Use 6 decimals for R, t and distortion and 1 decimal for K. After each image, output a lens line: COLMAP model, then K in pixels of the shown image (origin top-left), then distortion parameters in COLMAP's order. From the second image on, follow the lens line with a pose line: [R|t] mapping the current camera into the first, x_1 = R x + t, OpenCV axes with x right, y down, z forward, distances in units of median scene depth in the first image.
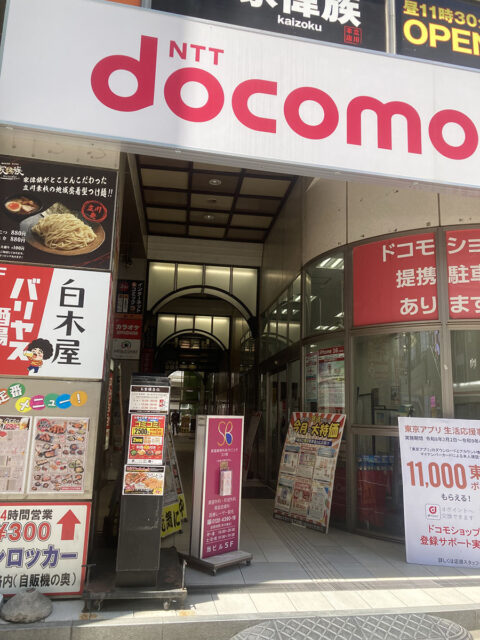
lens RADIAL K [[522.3, 0, 238.5], [0, 522.3, 318.2], [0, 0, 1]] dist [0.043358, -0.043885]
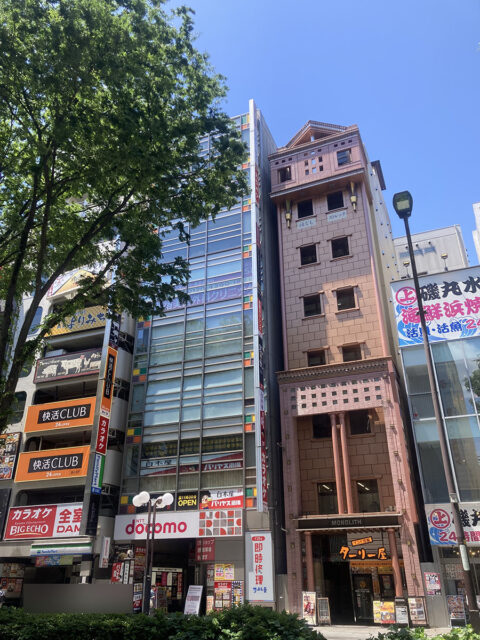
lens RADIAL K [[522.3, 0, 235.9], [0, 522.3, 331.6], [0, 0, 1]] dist [0.043358, -0.043885]
pose [[0.834354, -0.270416, -0.480342, 3.225667], [0.129720, 0.943252, -0.305694, -0.422999], [0.535748, 0.192747, 0.822084, -2.829273]]
